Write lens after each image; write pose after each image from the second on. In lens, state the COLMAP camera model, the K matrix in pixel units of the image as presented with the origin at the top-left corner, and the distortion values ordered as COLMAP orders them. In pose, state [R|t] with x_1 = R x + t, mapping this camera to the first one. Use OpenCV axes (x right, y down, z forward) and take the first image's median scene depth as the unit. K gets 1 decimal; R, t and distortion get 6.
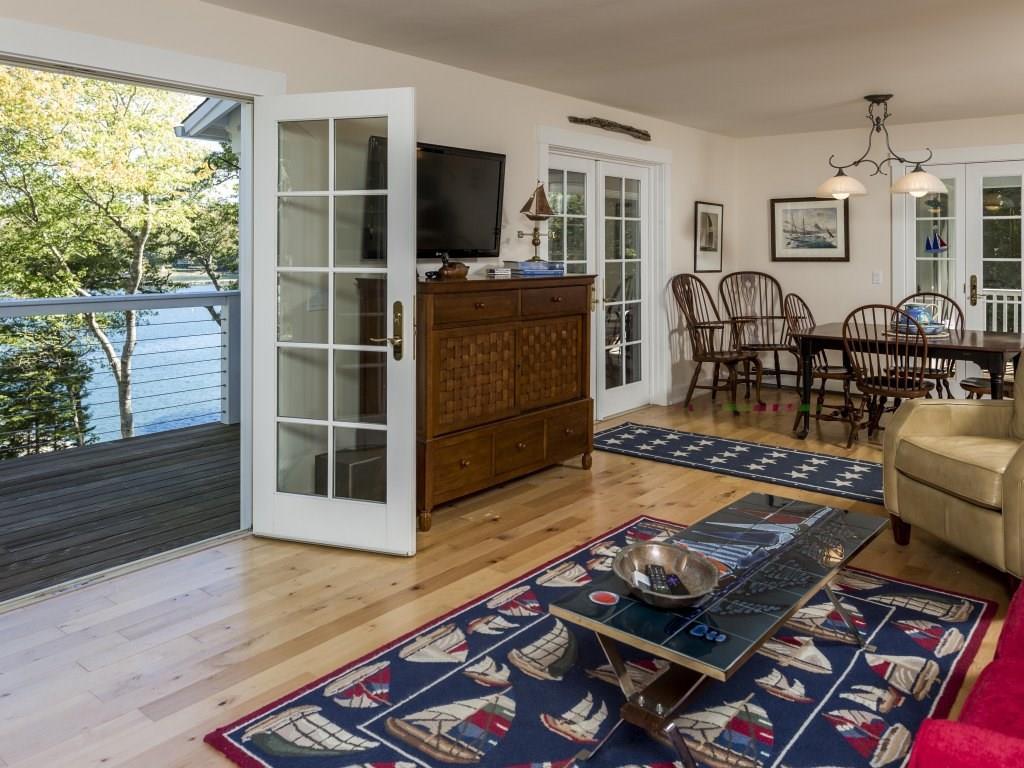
lens RADIAL K [[795.1, 0, 512.0], [0, 795.1, 384.0], [0, 0, 1]] dist [-0.002312, 0.001621]
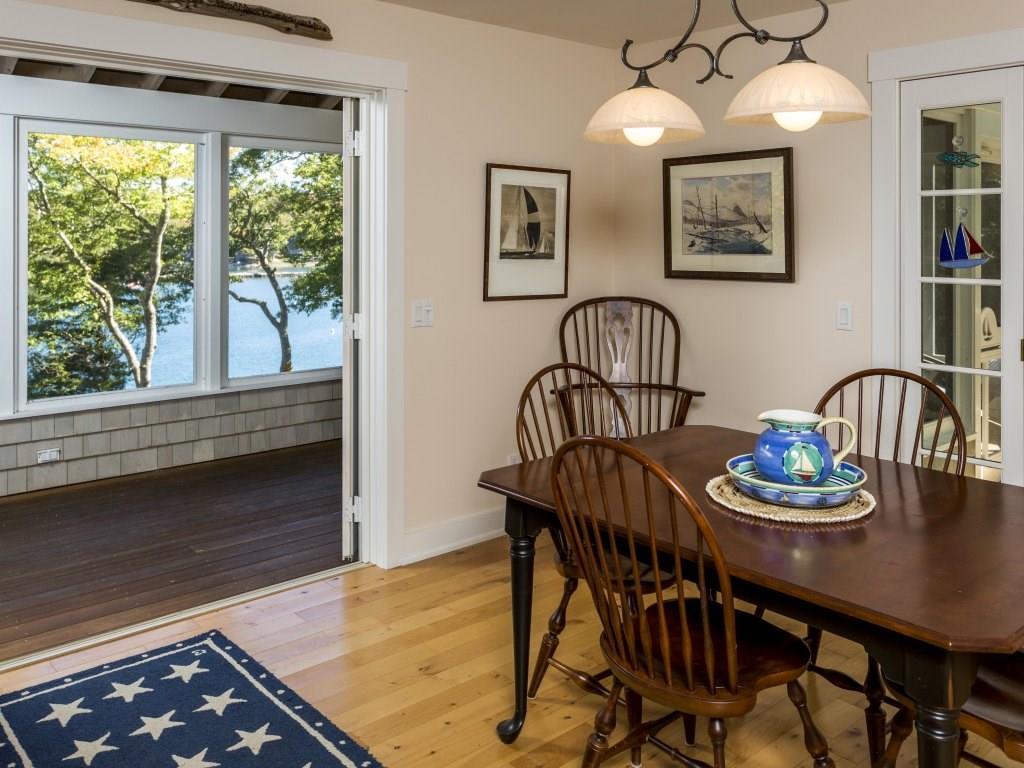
lens RADIAL K [[879.3, 0, 512.3], [0, 879.3, 363.5], [0, 0, 1]] dist [0.000997, -0.000612]
pose [[0.985179, 0.024333, -0.169794, 0.346909], [-0.028750, 0.999308, -0.023601, -0.086608], [0.169102, 0.028133, 0.985197, 0.441605]]
